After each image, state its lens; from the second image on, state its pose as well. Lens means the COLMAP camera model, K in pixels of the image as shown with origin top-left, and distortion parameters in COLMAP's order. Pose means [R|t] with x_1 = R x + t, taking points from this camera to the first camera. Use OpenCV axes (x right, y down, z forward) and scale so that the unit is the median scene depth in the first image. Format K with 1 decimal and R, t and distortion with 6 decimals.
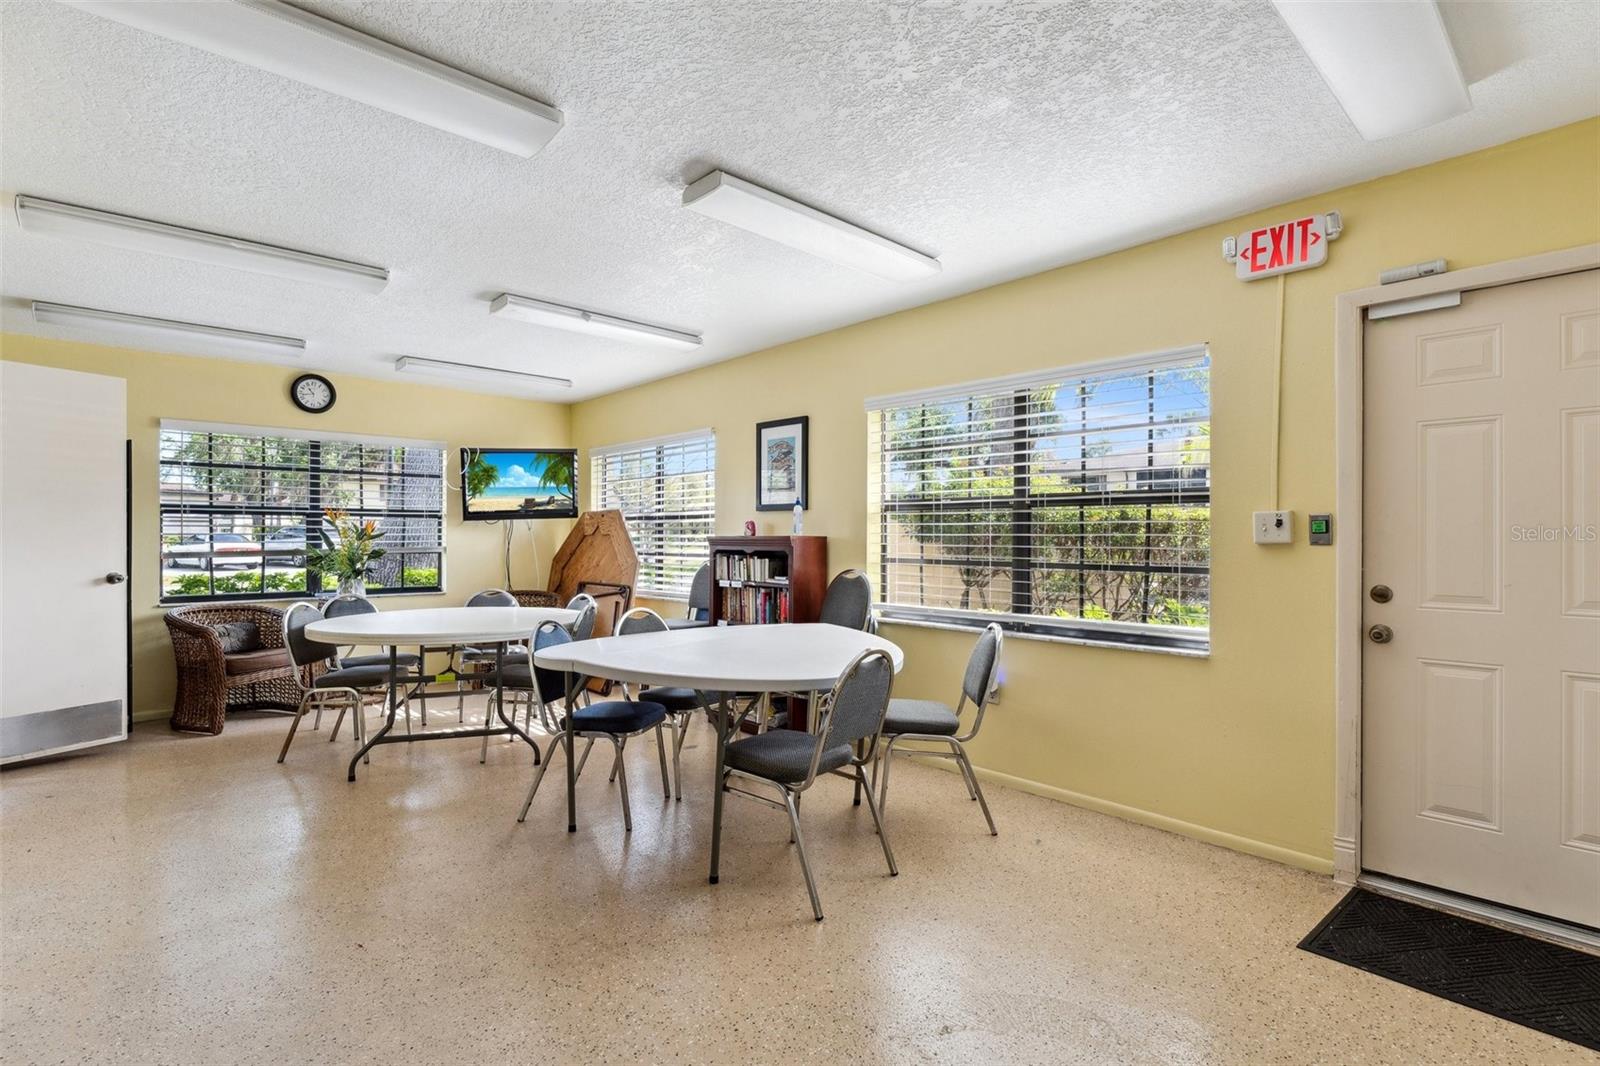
lens RADIAL K [[735.5, 0, 800.0], [0, 735.5, 533.0], [0, 0, 1]] dist [0.000112, -0.000013]
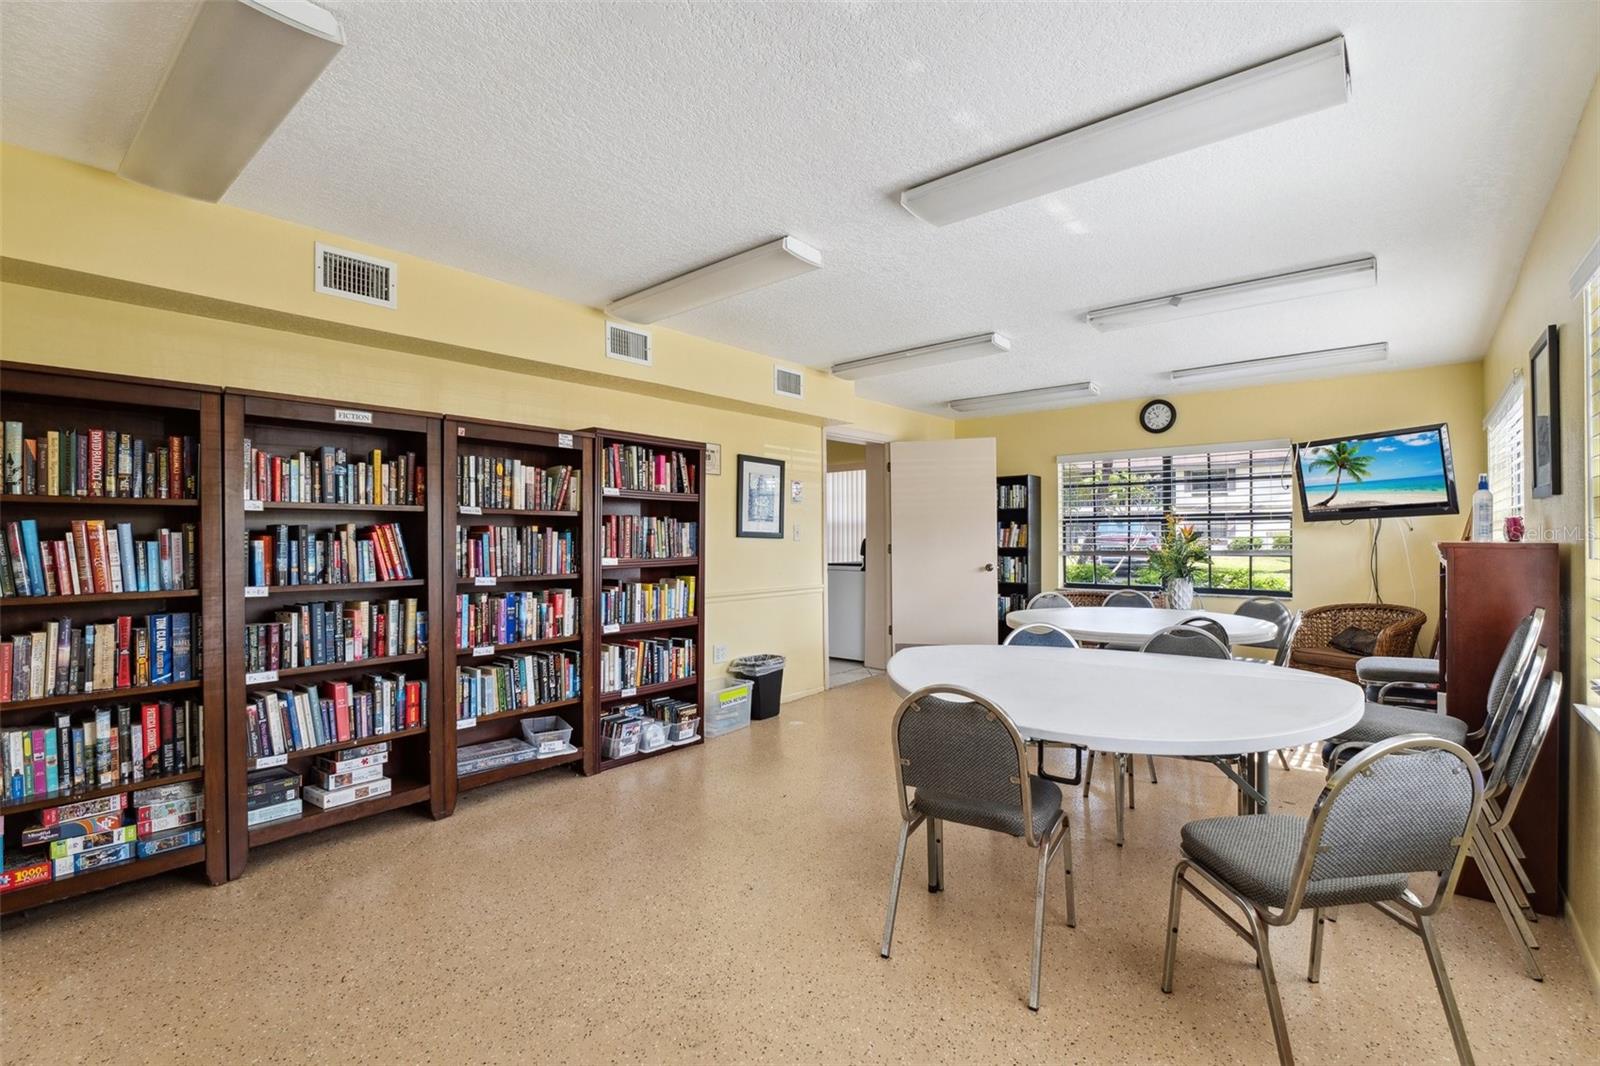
lens RADIAL K [[737.0, 0, 800.0], [0, 737.0, 533.0], [0, 0, 1]] dist [0.000181, 0.000011]
pose [[0.134268, -0.003611, -0.990938, 0.410806], [0.011101, 0.999936, -0.002140, -0.009639], [0.990883, -0.010713, 0.134300, 0.282386]]
